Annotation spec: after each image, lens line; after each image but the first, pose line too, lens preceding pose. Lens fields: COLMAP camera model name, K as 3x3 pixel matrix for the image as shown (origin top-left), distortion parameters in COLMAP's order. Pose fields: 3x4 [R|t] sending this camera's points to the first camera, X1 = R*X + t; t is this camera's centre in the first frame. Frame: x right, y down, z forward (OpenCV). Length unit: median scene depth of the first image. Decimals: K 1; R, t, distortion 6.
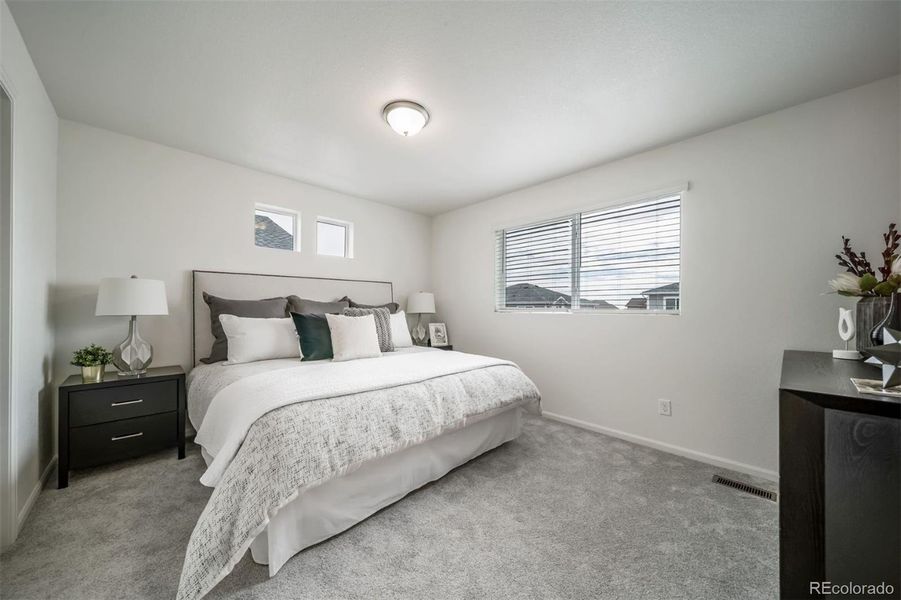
lens RADIAL K [[321.1, 0, 449.2], [0, 321.1, 311.0], [0, 0, 1]] dist [0.000643, 0.000024]
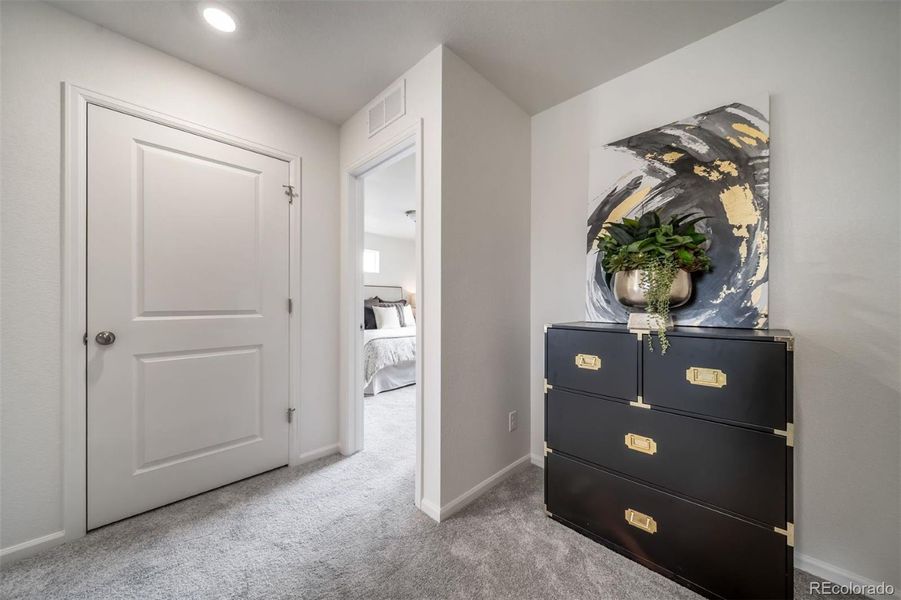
lens RADIAL K [[321.1, 0, 449.2], [0, 321.1, 311.0], [0, 0, 1]] dist [0.000643, 0.000024]
pose [[0.999678, -0.005843, 0.024701, 0.025693], [0.005414, 0.999834, 0.017395, 0.006932], [-0.024799, -0.017255, 0.999544, -0.872912]]
